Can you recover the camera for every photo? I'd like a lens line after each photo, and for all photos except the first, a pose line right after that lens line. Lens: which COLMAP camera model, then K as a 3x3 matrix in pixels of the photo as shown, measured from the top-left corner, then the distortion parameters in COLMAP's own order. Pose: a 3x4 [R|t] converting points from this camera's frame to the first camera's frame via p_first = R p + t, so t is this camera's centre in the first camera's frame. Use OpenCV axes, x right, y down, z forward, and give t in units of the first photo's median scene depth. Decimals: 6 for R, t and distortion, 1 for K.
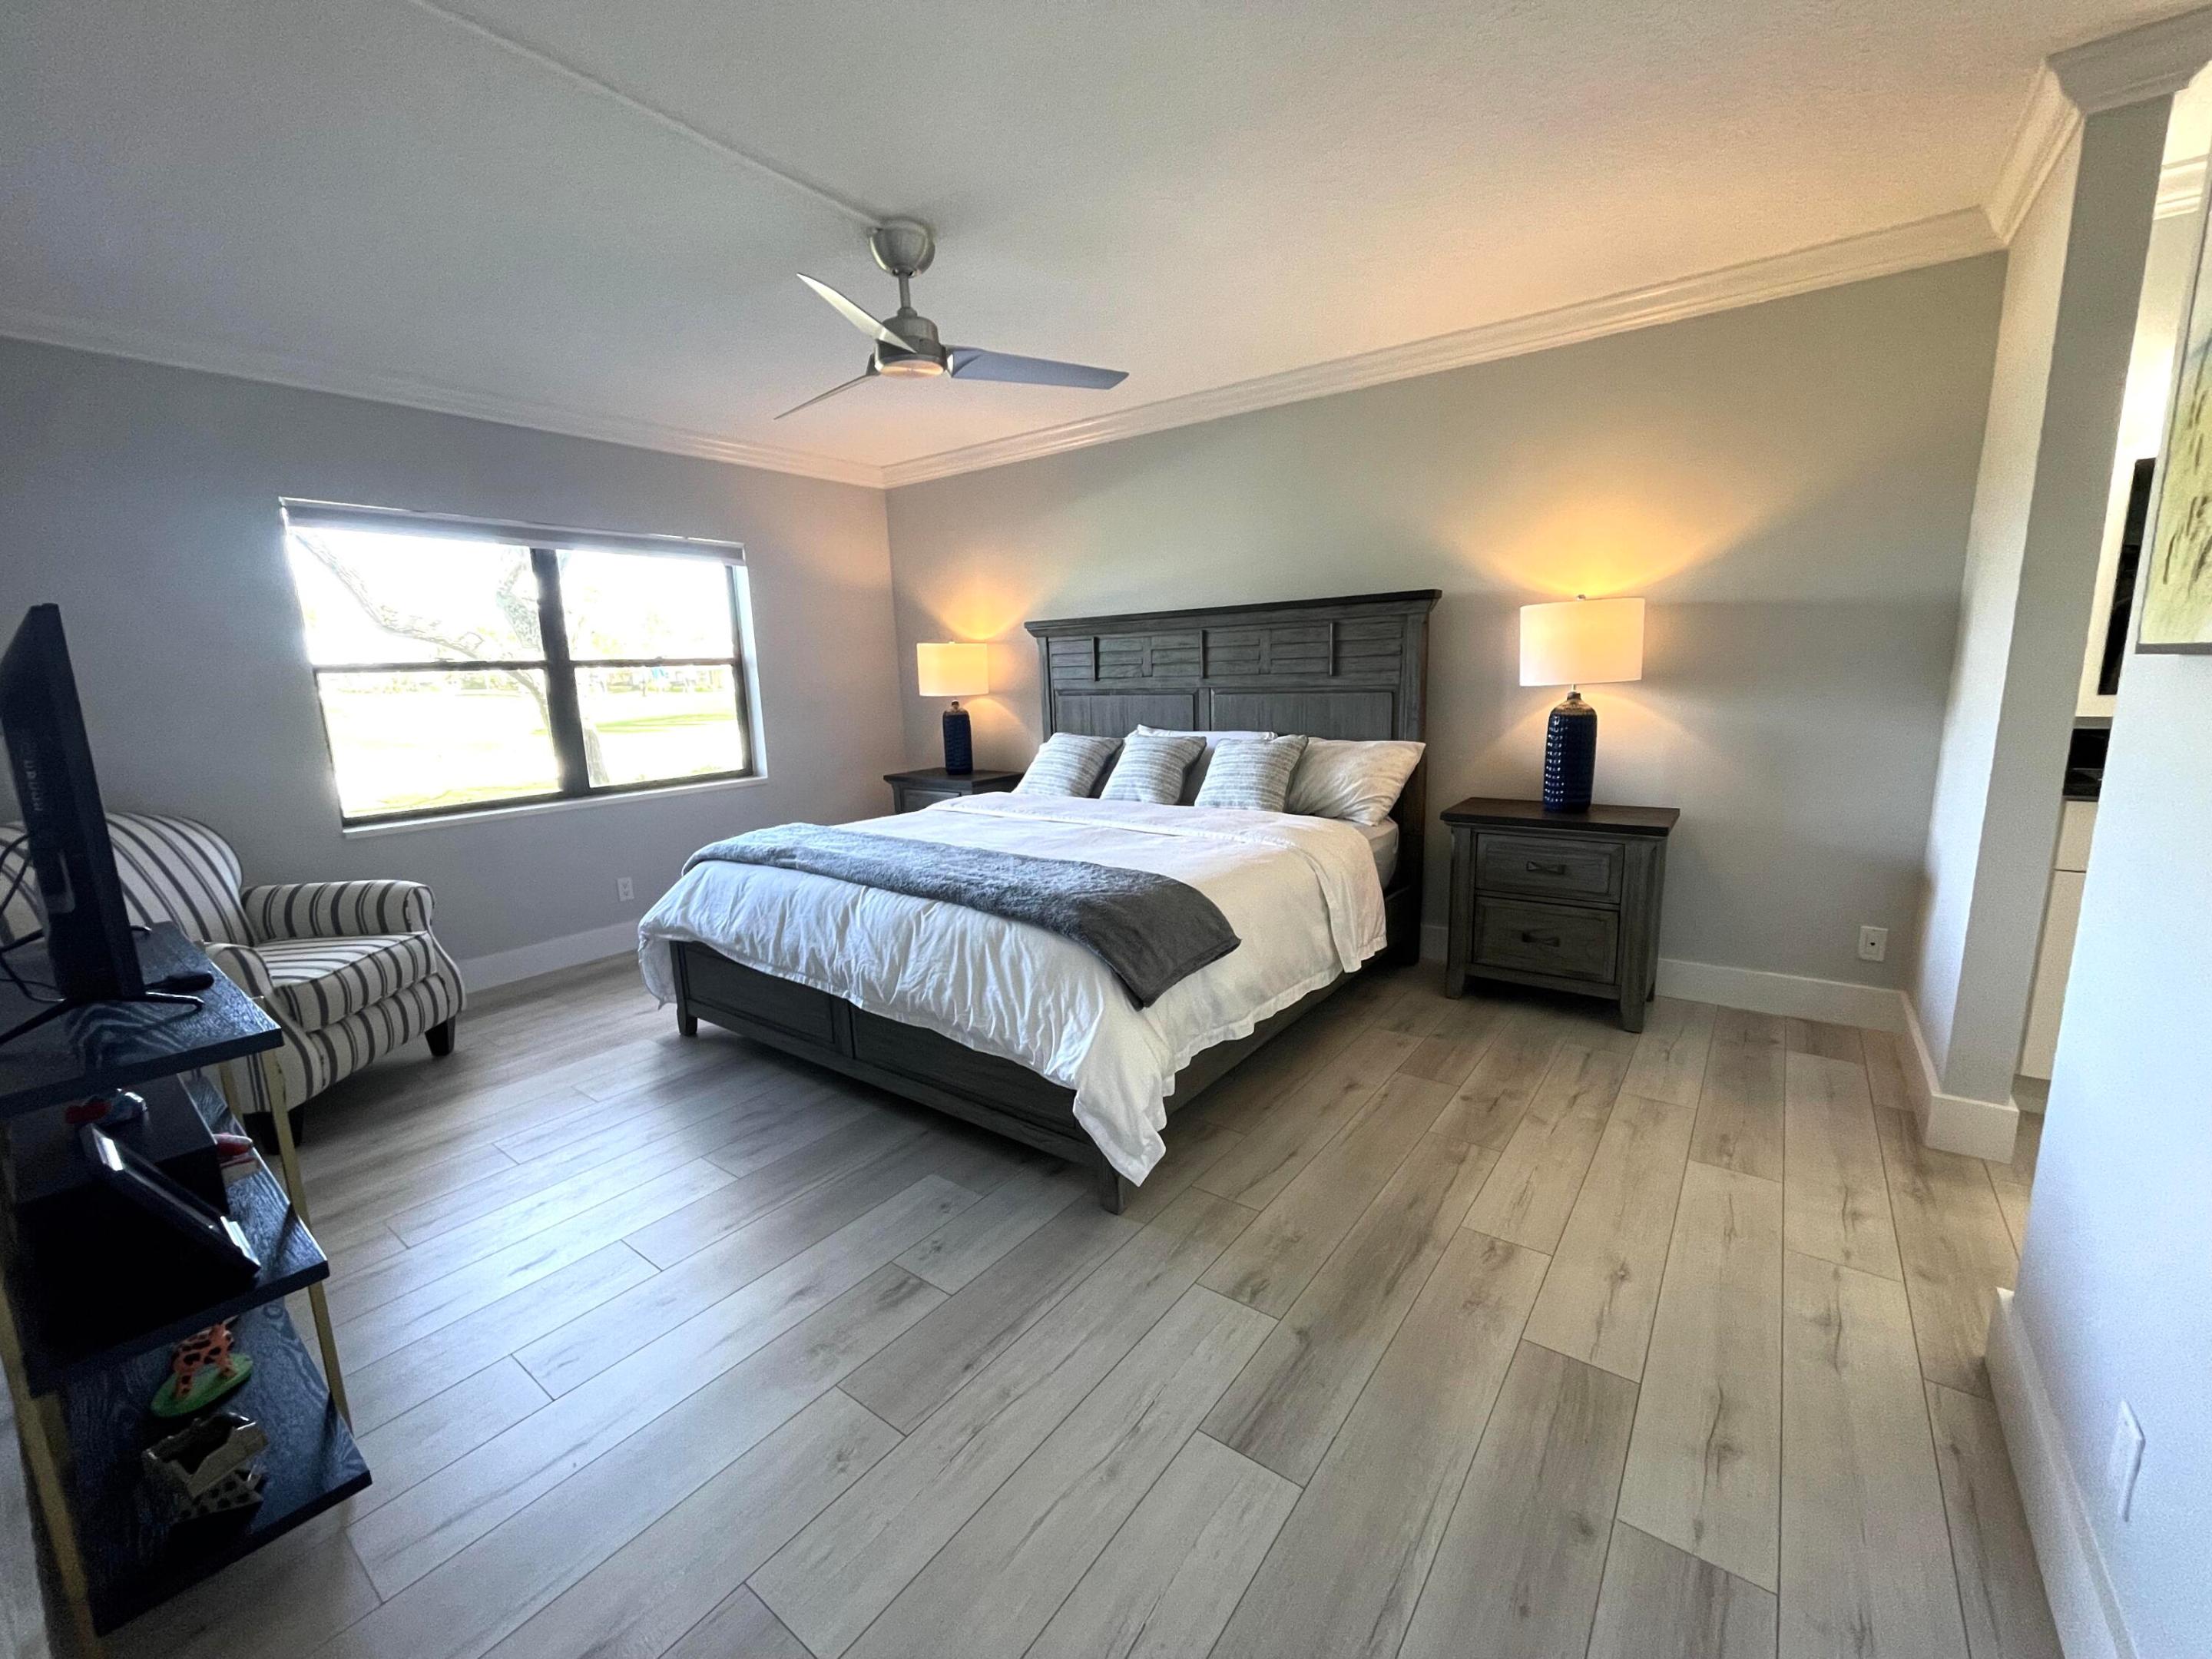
lens RADIAL K [[893.6, 0, 1100.7], [0, 893.6, 834.9], [0, 0, 1]] dist [0.001015, -0.000088]
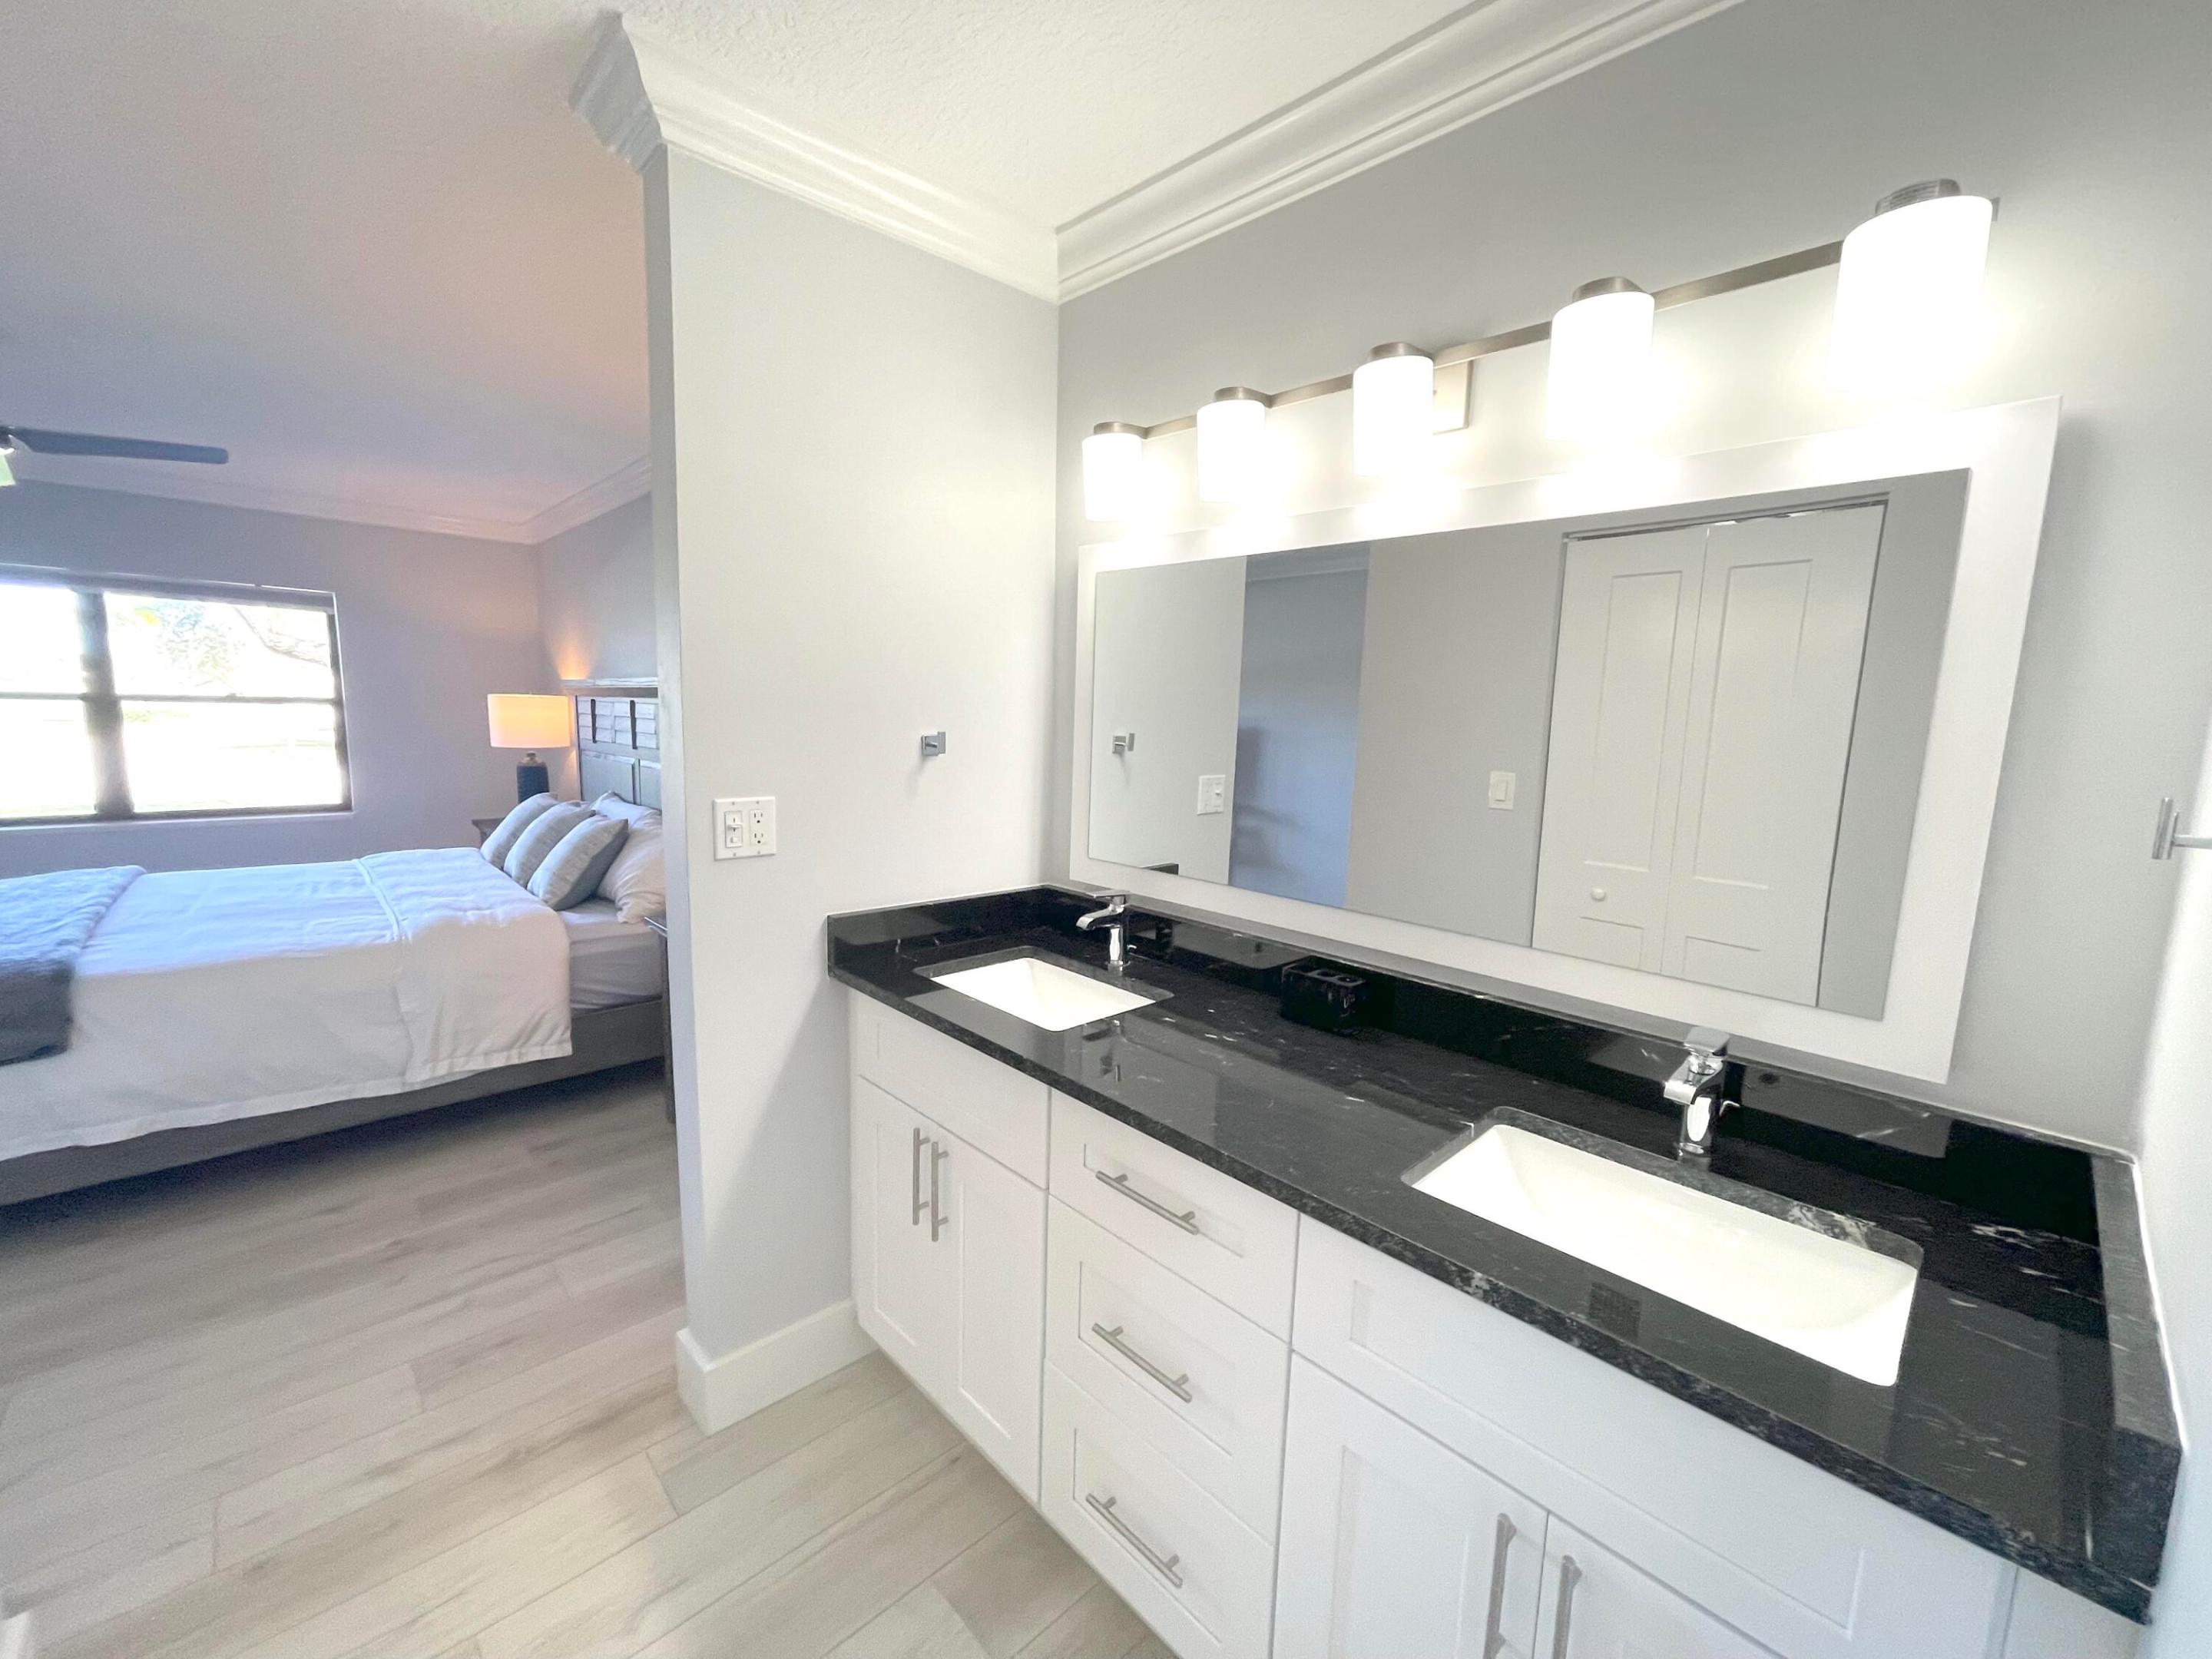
lens RADIAL K [[893.6, 0, 1100.7], [0, 893.6, 834.9], [0, 0, 1]] dist [0.001015, -0.000088]
pose [[0.984065, 0.081424, -0.158072, 0.758515], [-0.089335, 0.995047, -0.043593, -0.084968], [0.153739, 0.057020, 0.986465, 0.126320]]
